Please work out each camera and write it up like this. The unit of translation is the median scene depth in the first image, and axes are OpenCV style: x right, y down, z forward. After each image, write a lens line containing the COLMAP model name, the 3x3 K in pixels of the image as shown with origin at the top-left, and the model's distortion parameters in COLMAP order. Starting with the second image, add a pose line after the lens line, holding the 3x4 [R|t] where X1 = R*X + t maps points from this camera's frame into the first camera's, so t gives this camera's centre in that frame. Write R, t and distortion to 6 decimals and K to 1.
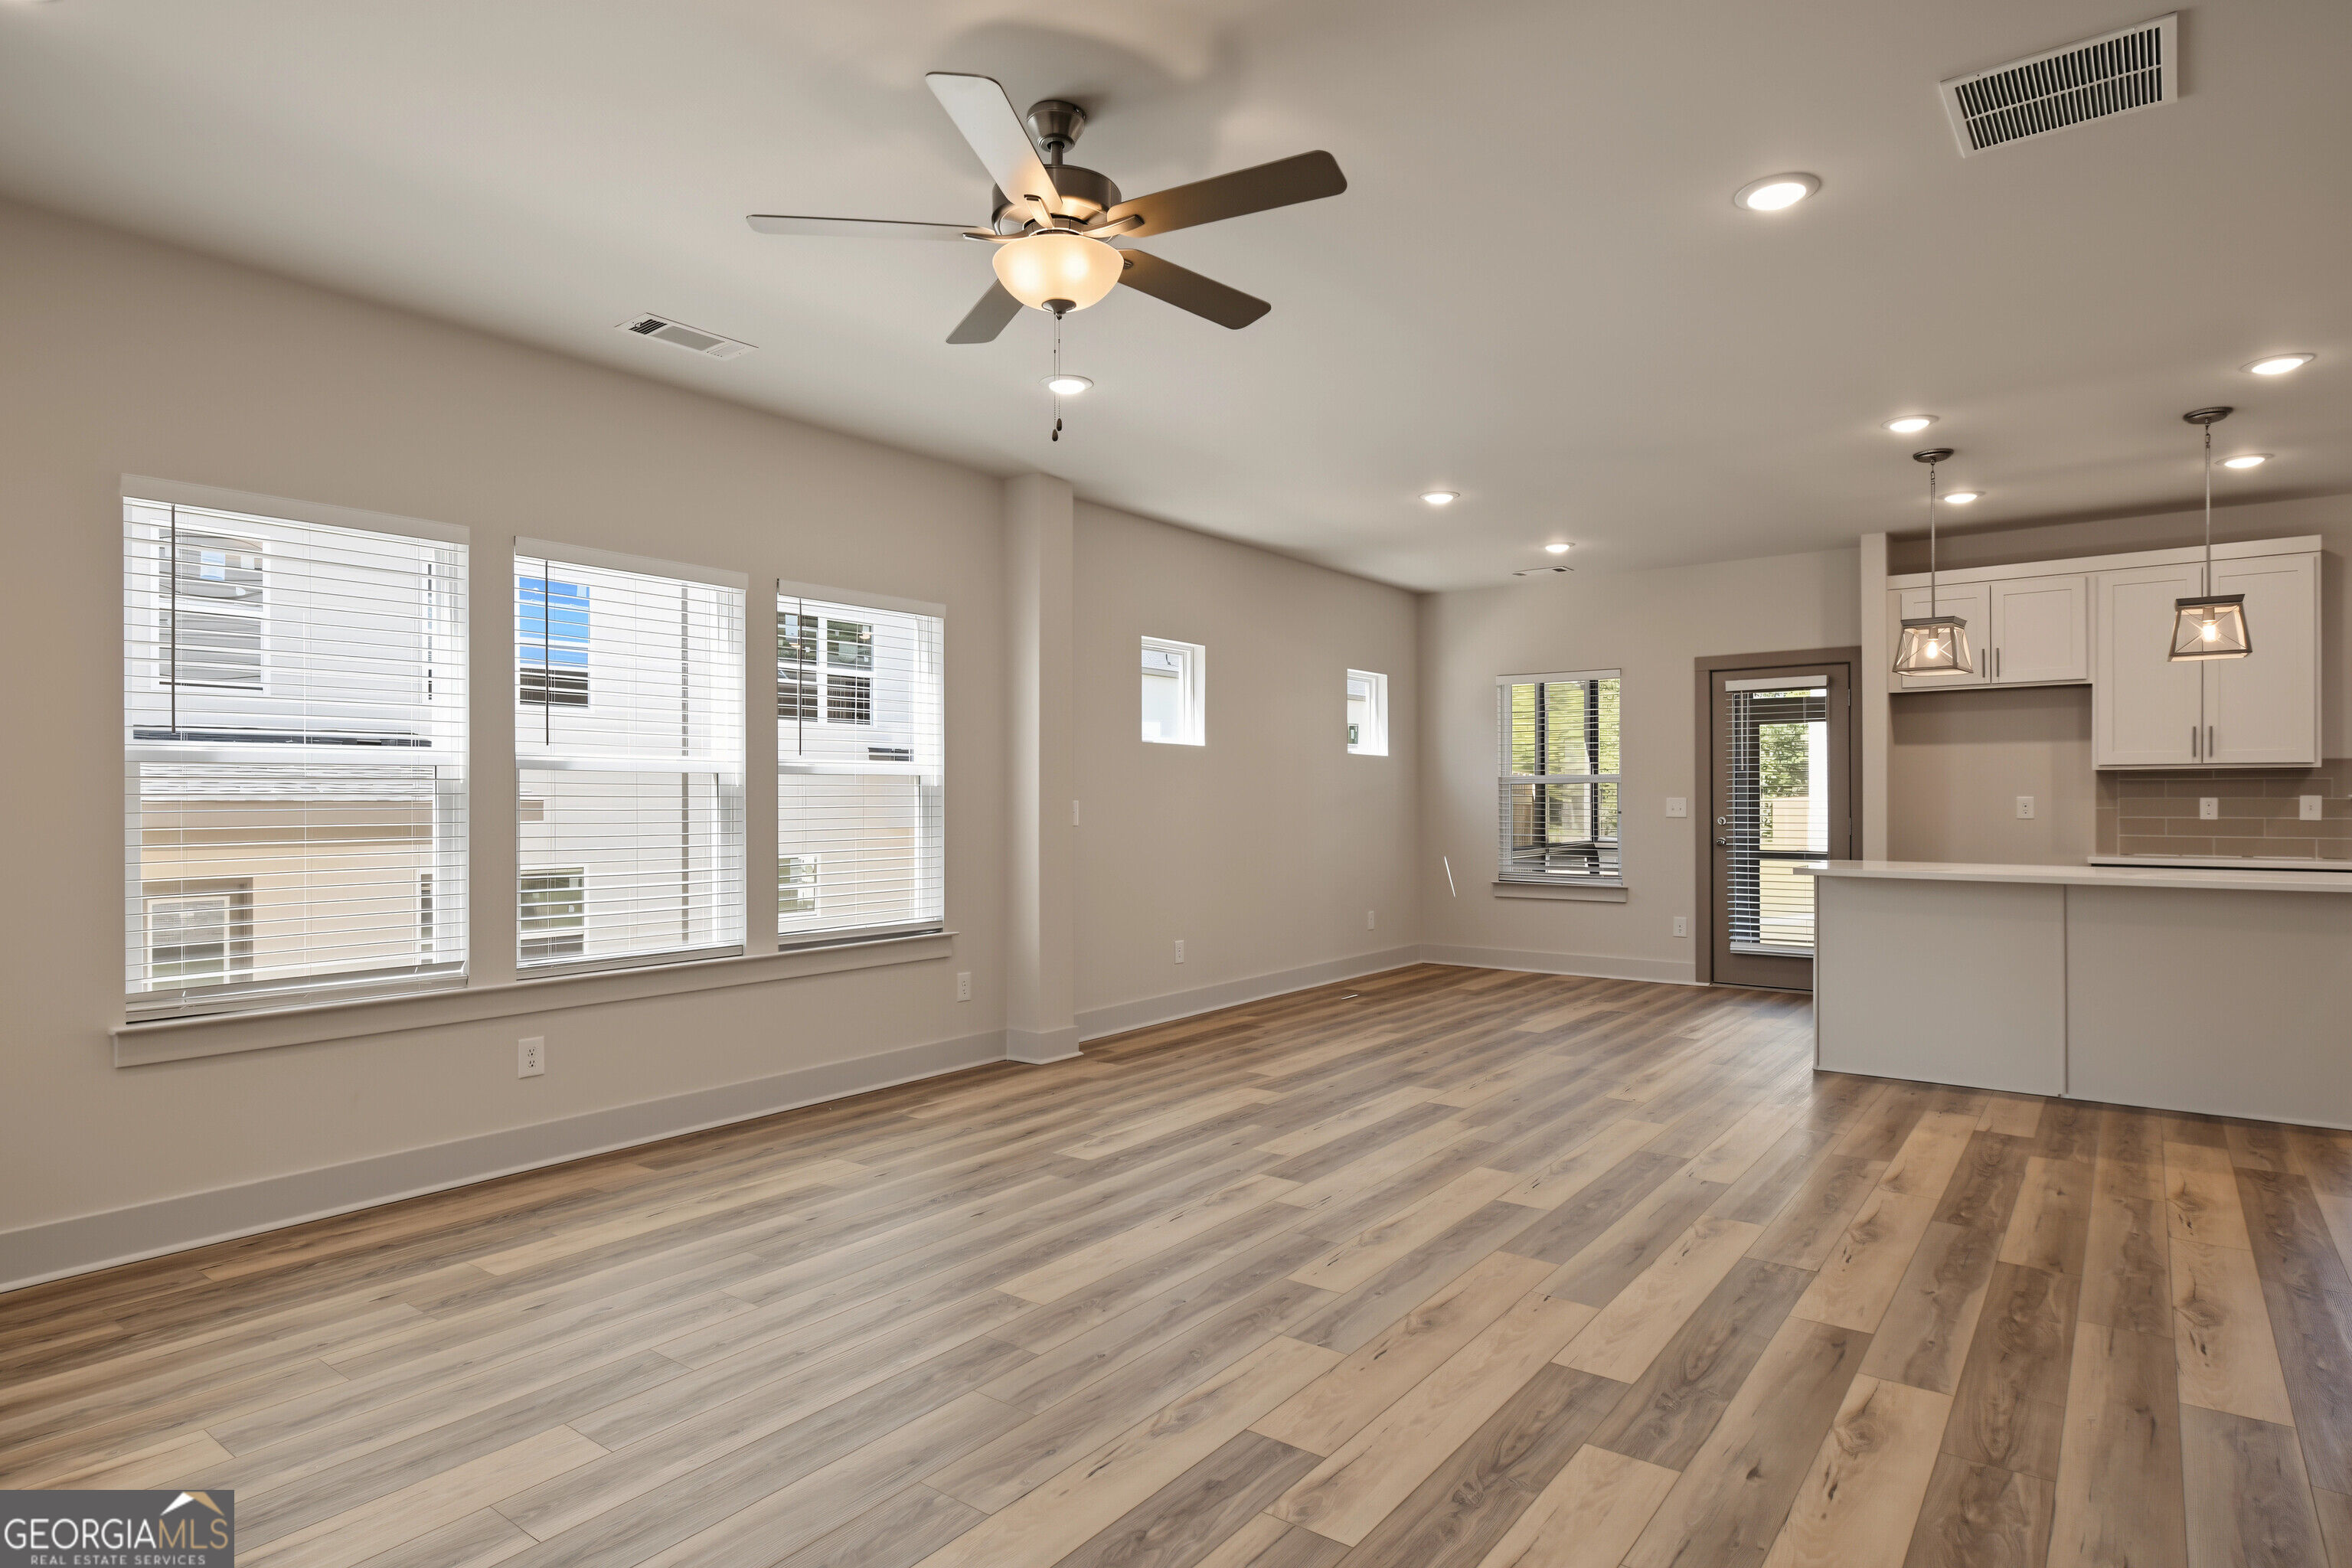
lens RADIAL K [[1261.5, 0, 1165.5], [0, 1261.5, 797.0], [0, 0, 1]] dist [0.004134, -0.003414]
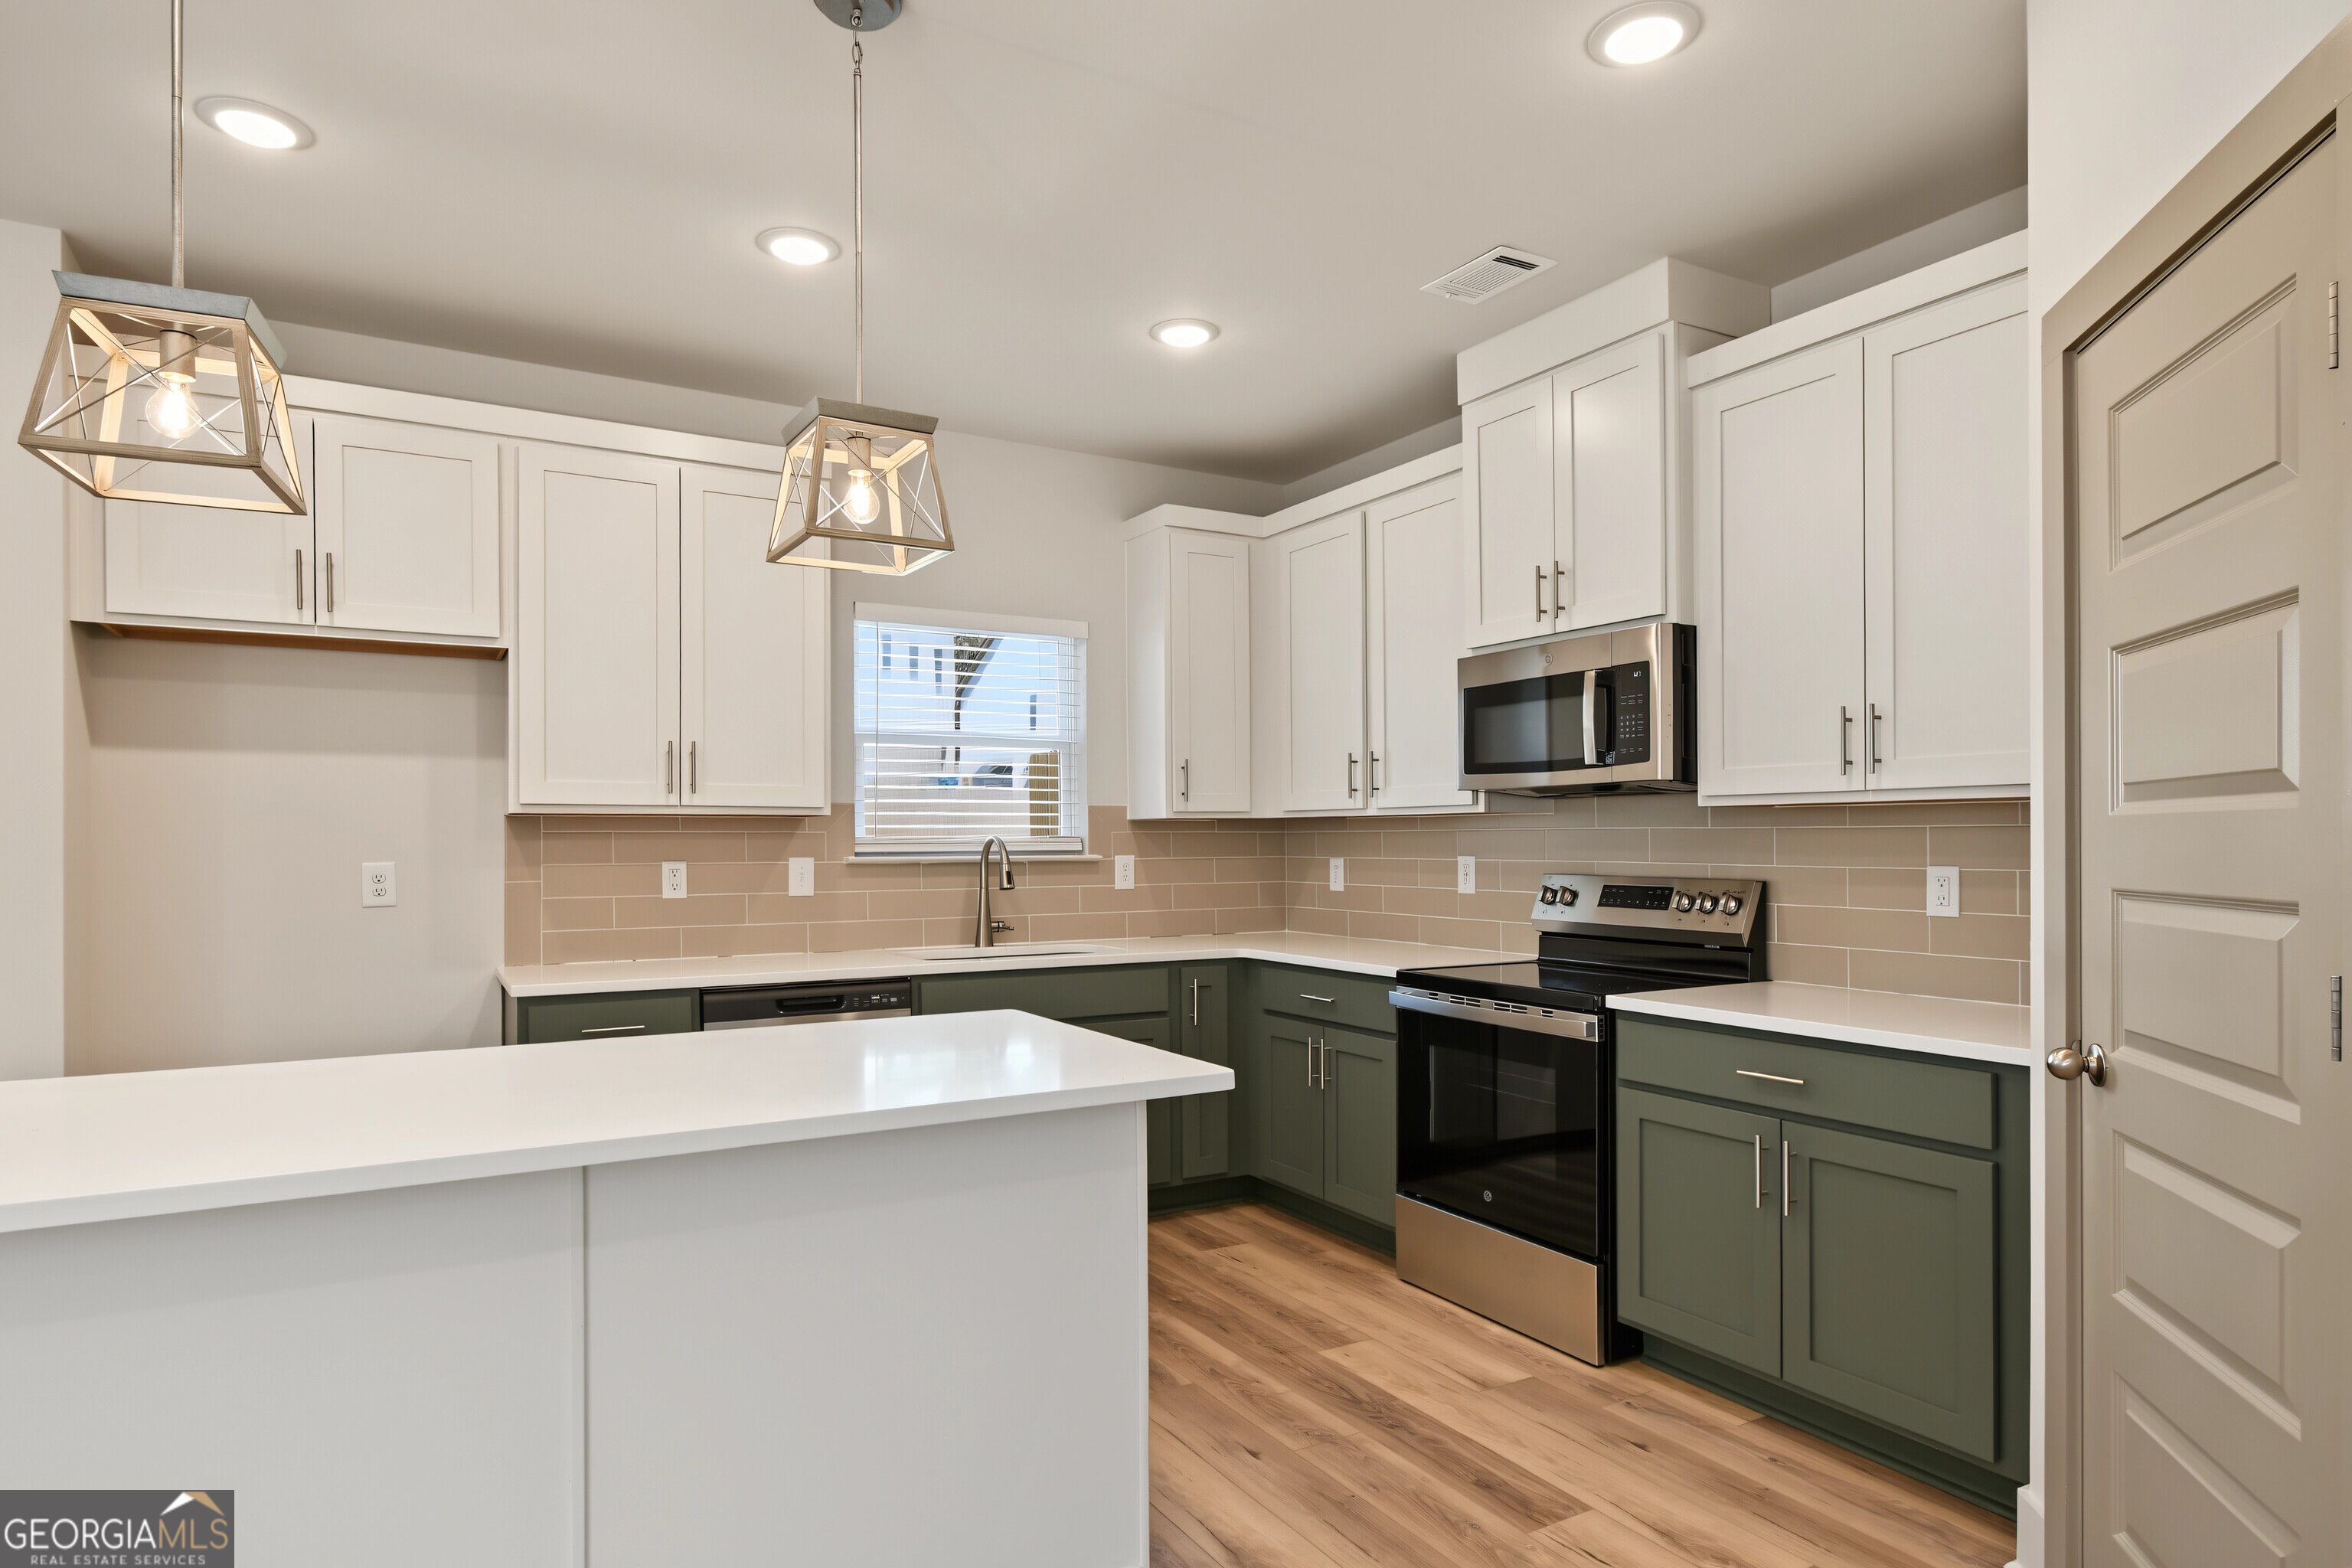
lens RADIAL K [[1261.5, 0, 1140.6], [0, 1261.5, 845.0], [0, 0, 1]] dist [0.004134, -0.003414]
pose [[0.370311, 0.001468, 0.928907, 0.356538], [-0.002611, 0.999996, -0.000539, -0.008129], [-0.928904, -0.002226, 0.370314, 0.584105]]
